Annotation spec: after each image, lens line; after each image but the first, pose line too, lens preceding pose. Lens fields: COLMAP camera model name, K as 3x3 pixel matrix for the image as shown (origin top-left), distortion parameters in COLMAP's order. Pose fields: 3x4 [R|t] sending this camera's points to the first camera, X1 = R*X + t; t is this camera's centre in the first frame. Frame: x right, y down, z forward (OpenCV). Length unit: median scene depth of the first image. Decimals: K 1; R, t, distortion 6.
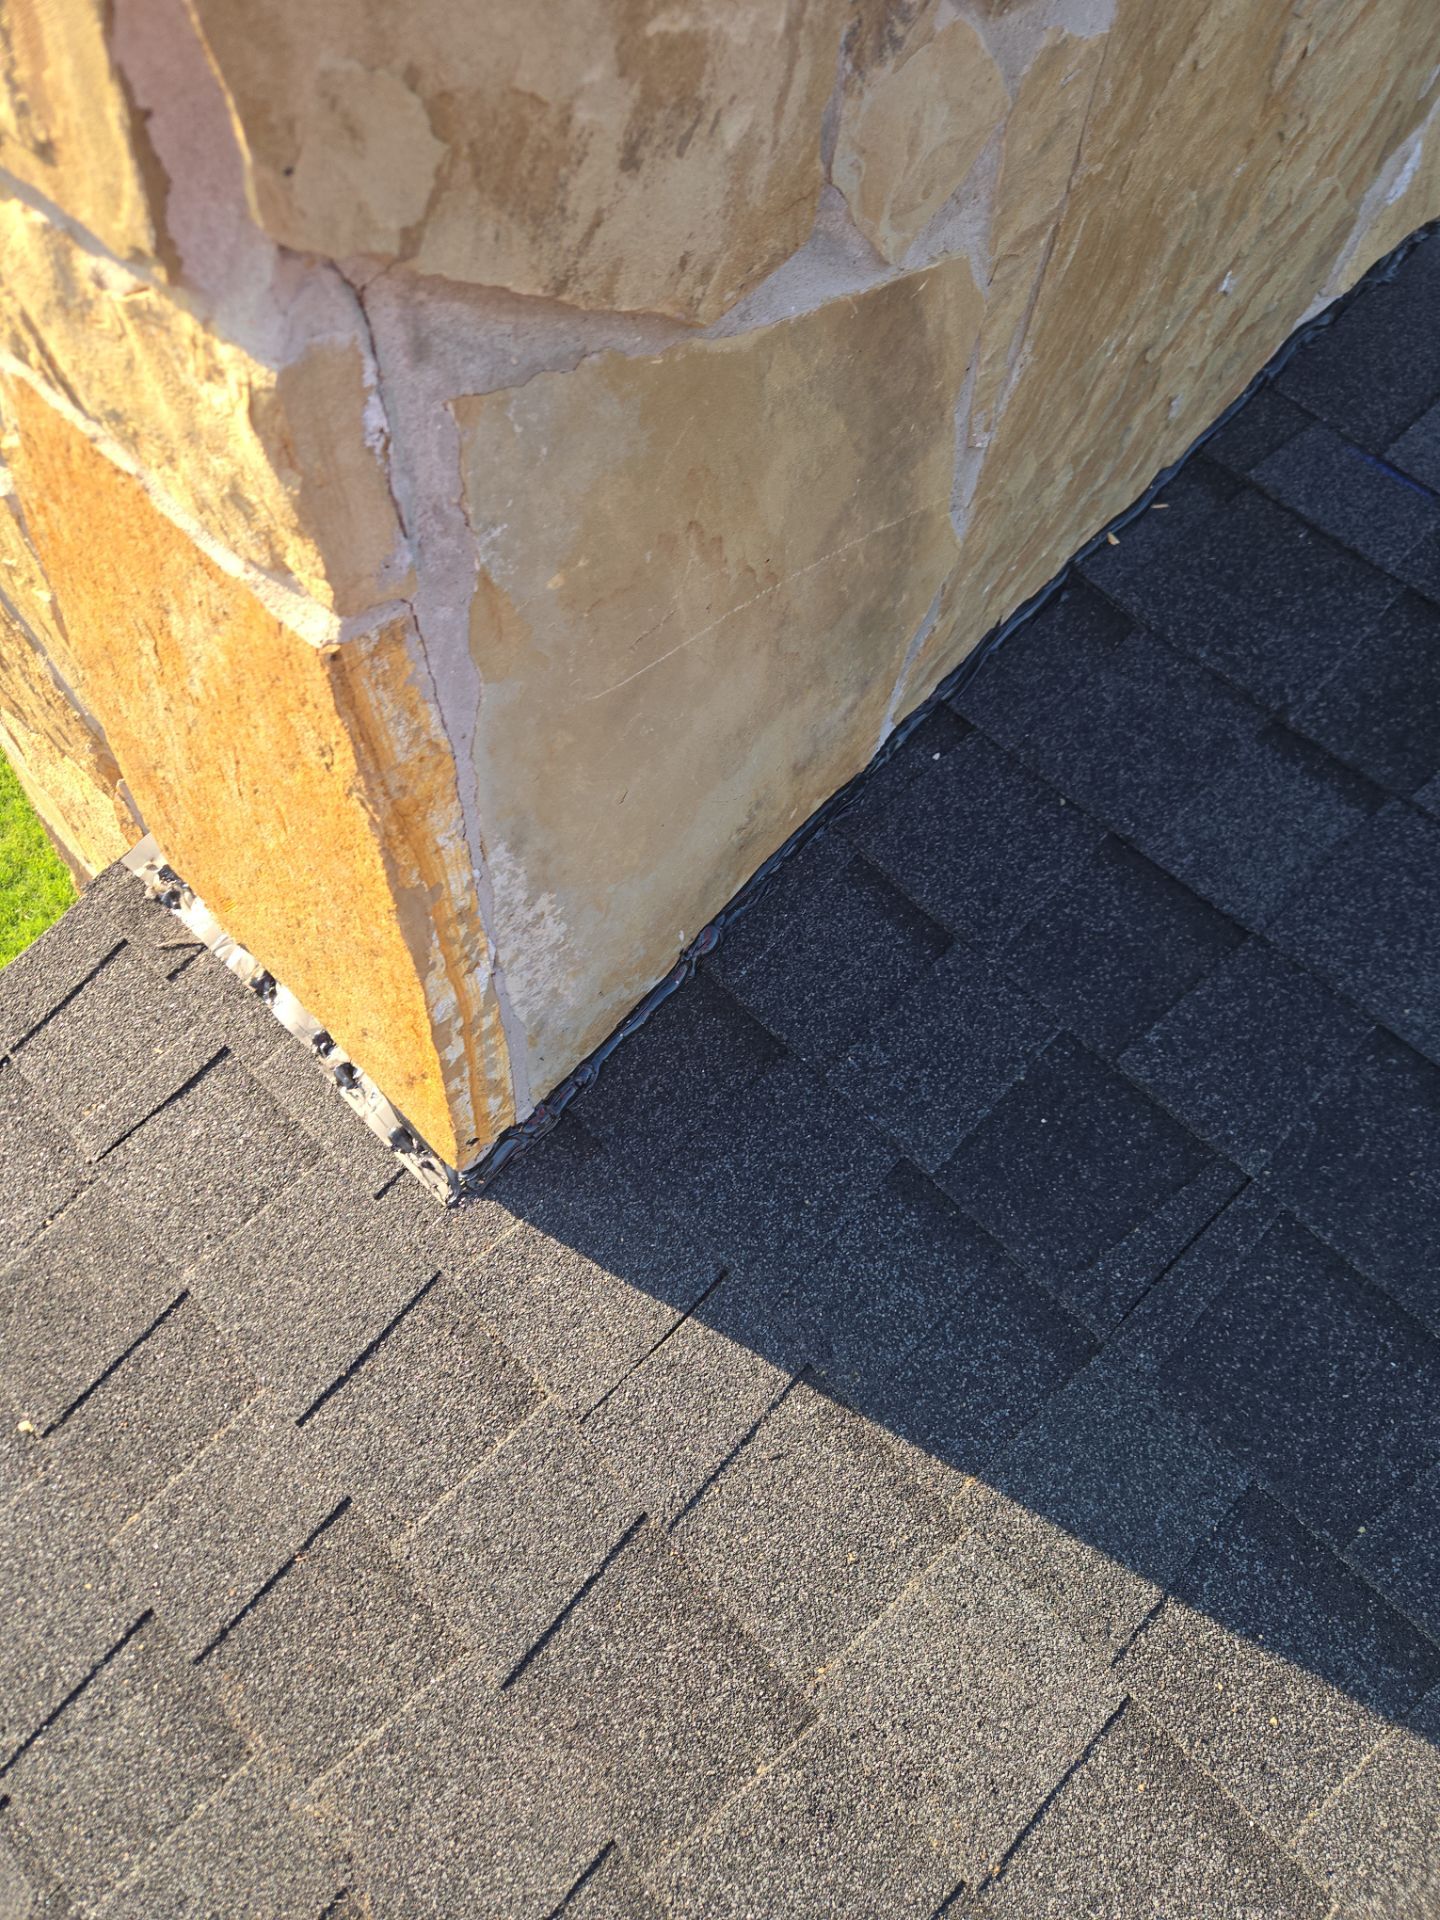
lens RADIAL K [[1300.2, 0, 718.3], [0, 1300.2, 947.5], [0, 0, 1]] dist [0.074277, -0.063426]
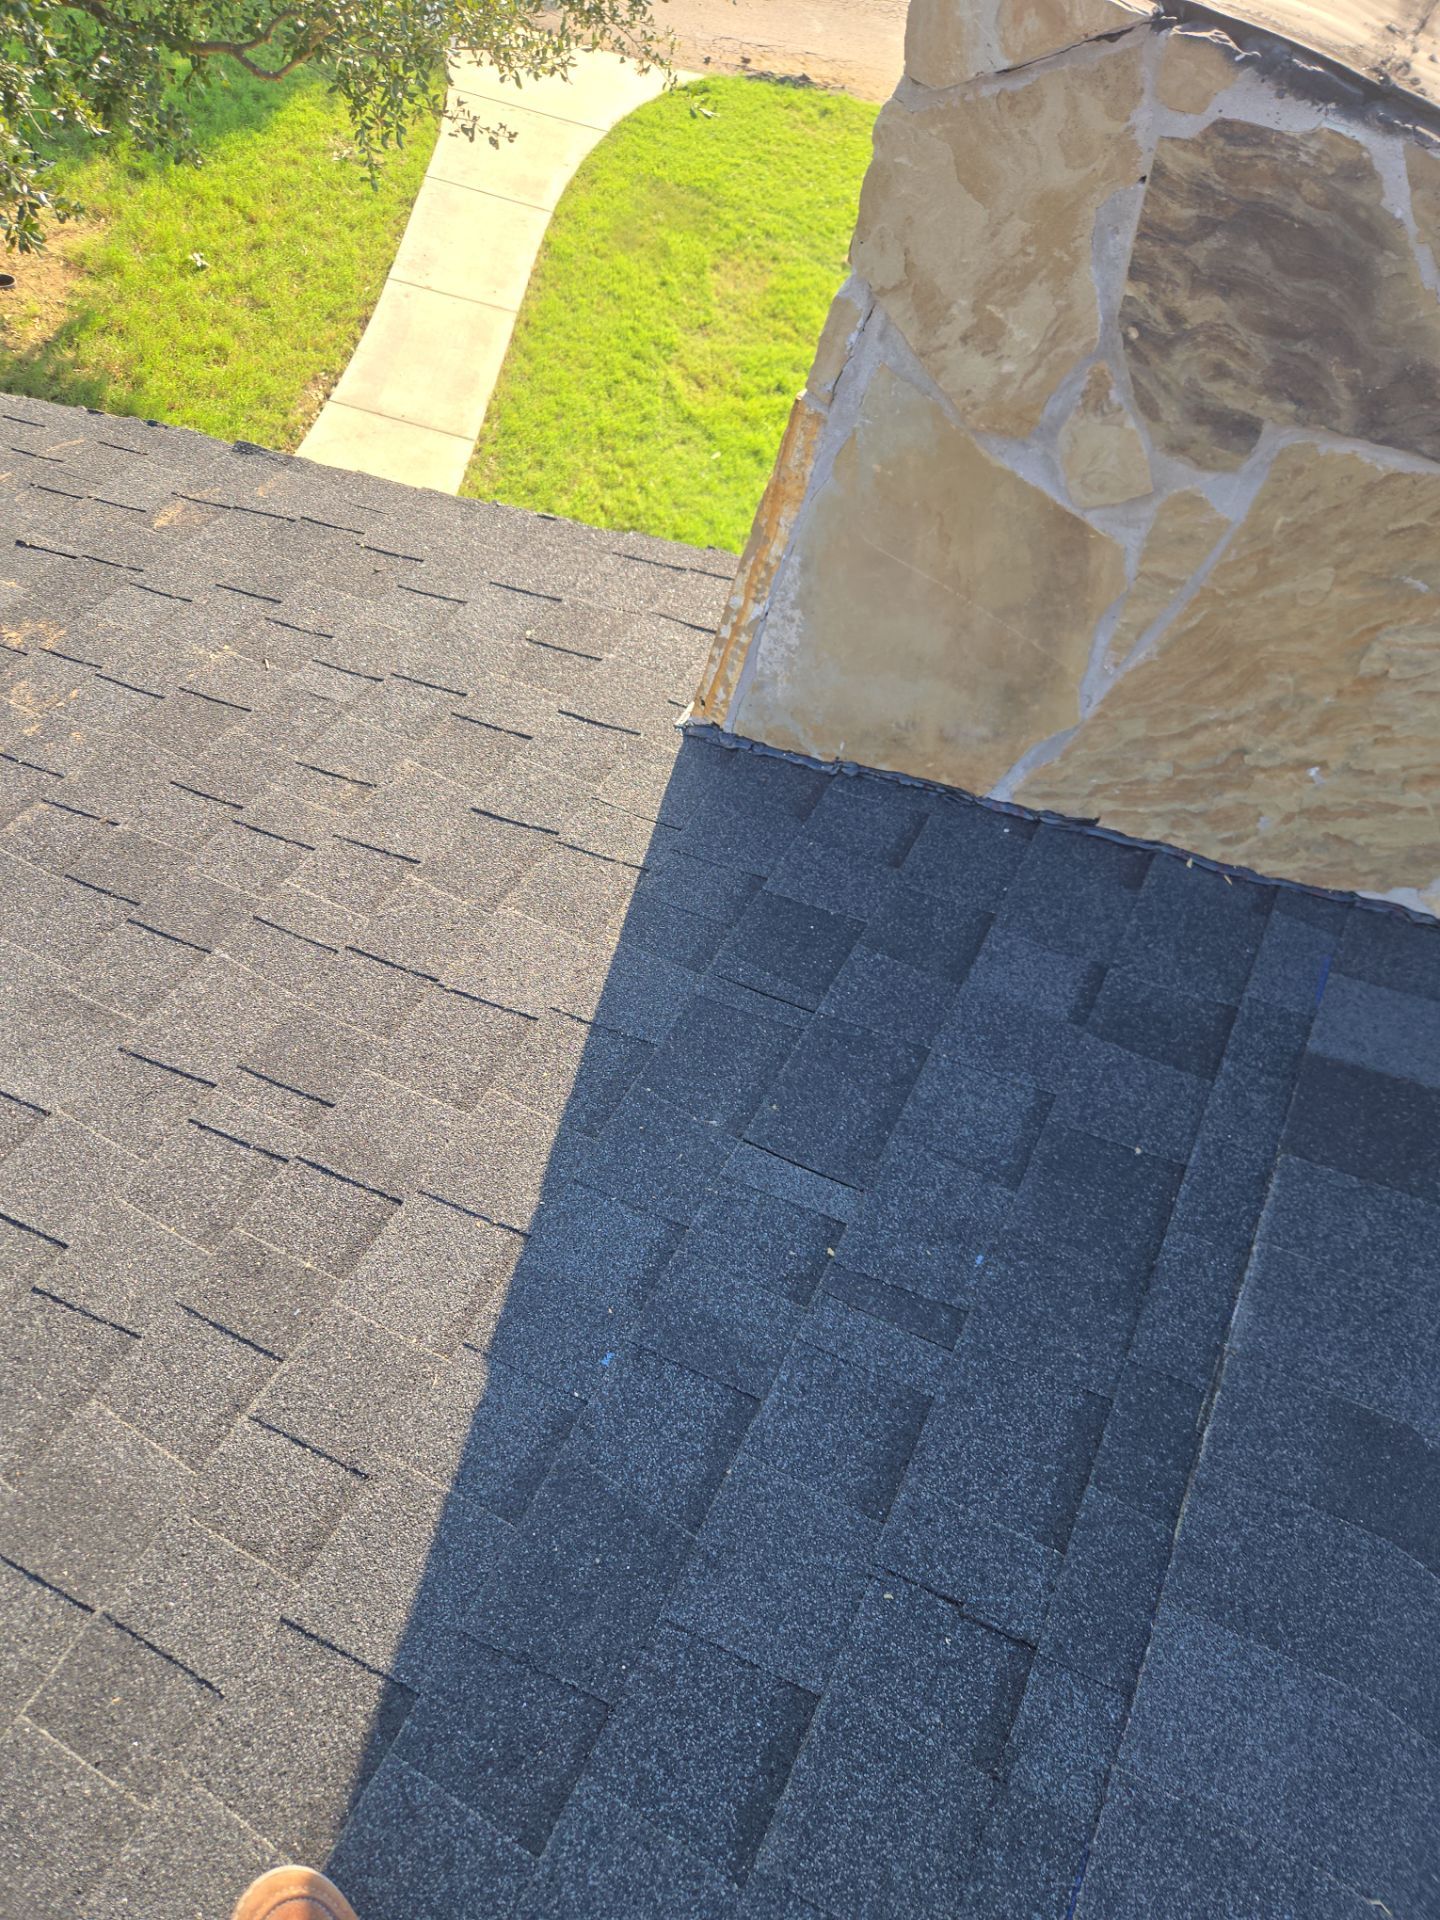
lens RADIAL K [[1300.2, 0, 718.6], [0, 1300.2, 960.5], [0, 0, 1]] dist [0.074277, -0.063426]
pose [[0.308902, 0.802803, -0.509988, 1.166590], [-0.892601, 0.429847, 0.135995, 0.027927], [0.328394, 0.413207, 0.849363, -0.516909]]
